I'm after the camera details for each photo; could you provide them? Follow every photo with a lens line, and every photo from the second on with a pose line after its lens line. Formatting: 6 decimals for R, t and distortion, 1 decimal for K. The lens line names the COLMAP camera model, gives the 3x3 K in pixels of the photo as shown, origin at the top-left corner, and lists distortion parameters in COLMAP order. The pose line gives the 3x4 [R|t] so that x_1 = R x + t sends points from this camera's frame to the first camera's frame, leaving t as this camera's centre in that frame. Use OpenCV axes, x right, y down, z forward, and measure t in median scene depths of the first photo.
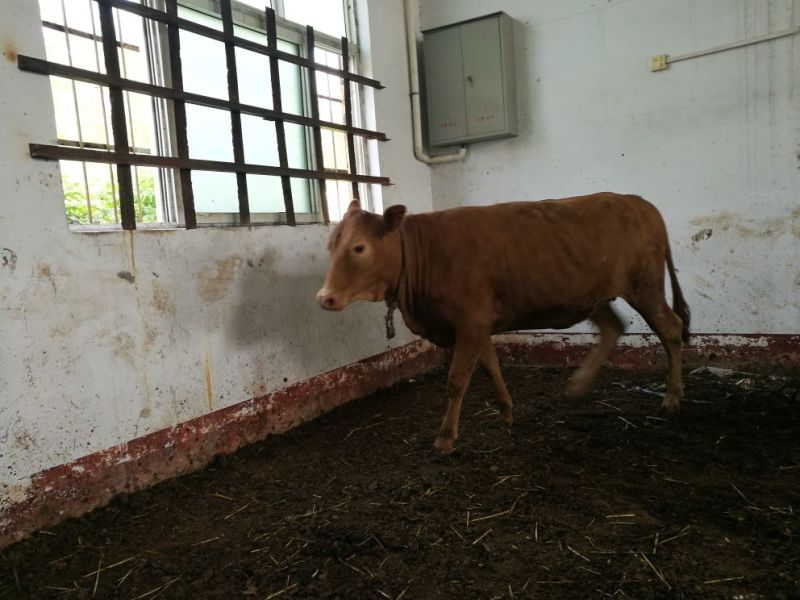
lens RADIAL K [[632.3, 0, 403.4], [0, 632.3, 296.7], [0, 0, 1]] dist [-0.006082, 0.058785]
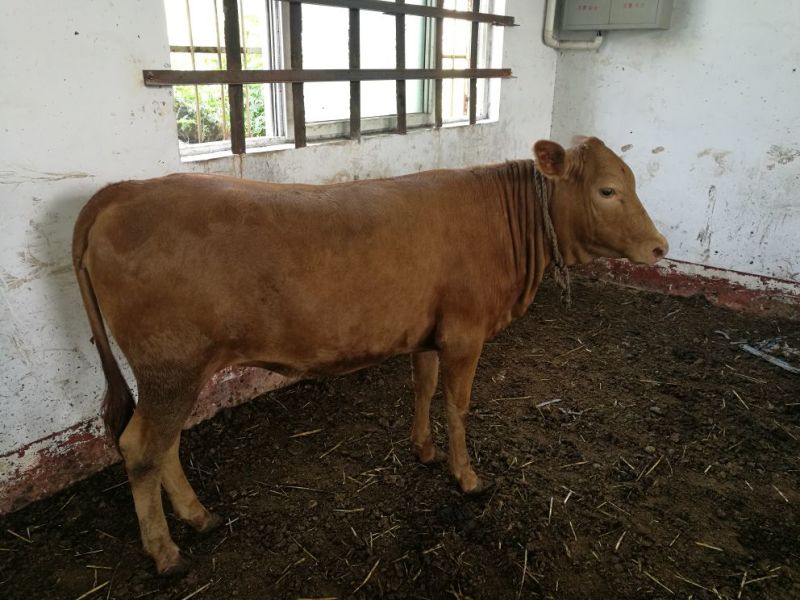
lens RADIAL K [[632.3, 0, 412.0], [0, 632.3, 284.1], [0, 0, 1]] dist [-0.006082, 0.058785]
pose [[0.986478, 0.133446, -0.095145, -0.044693], [-0.103876, 0.958130, 0.266826, -0.153757], [0.126768, -0.253334, 0.959037, 0.050948]]
